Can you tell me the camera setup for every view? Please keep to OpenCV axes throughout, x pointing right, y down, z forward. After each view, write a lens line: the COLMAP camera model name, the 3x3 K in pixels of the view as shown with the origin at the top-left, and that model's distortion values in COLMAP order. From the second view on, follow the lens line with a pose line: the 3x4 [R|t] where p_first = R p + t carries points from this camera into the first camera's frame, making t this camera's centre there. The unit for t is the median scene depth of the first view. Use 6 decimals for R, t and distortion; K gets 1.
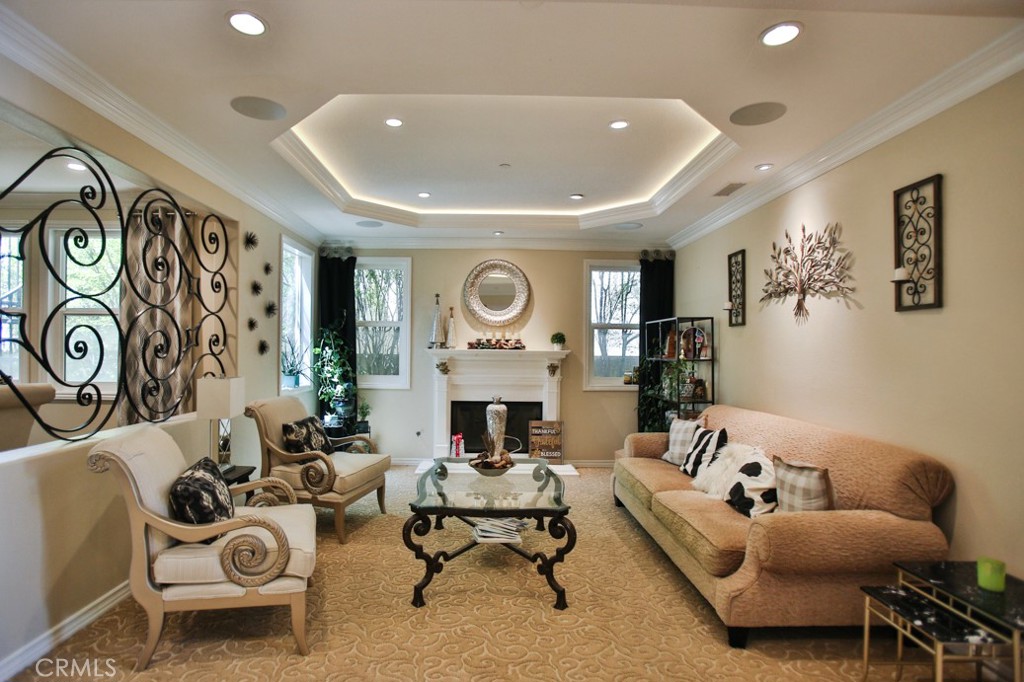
lens RADIAL K [[529.9, 0, 512.0], [0, 529.9, 341.0], [0, 0, 1]] dist [-0.021914, 0.000517]
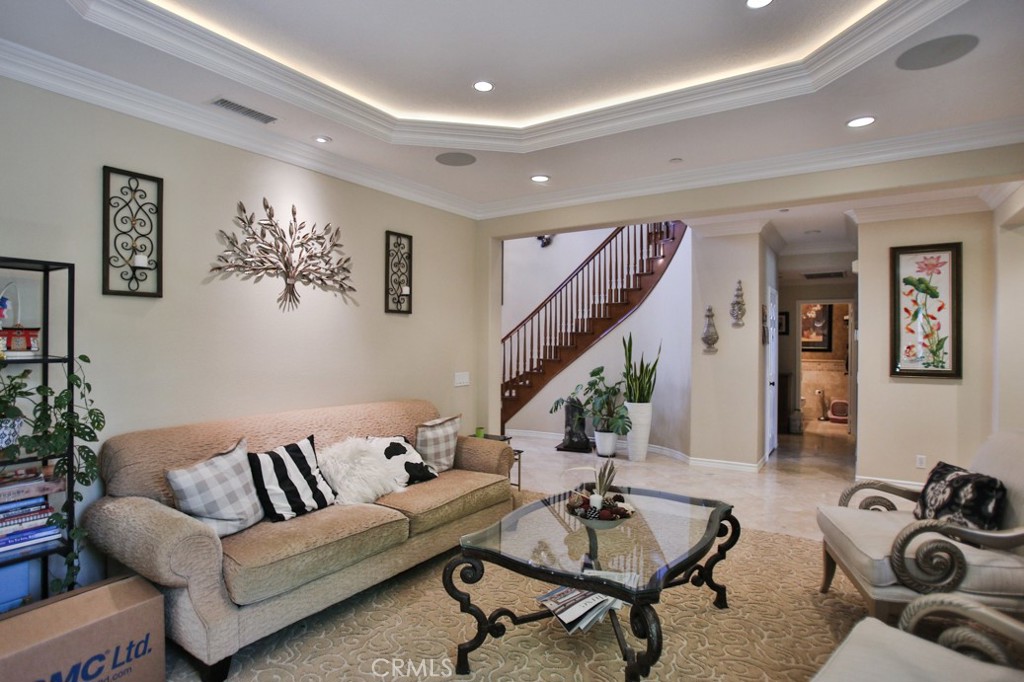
lens RADIAL K [[529.9, 0, 512.0], [0, 529.9, 341.0], [0, 0, 1]] dist [-0.021914, 0.000517]
pose [[-0.826175, 0.005973, 0.563383, -0.314590], [0.000129, 0.999946, -0.010413, 0.032829], [-0.563414, -0.008530, -0.826131, 1.571798]]
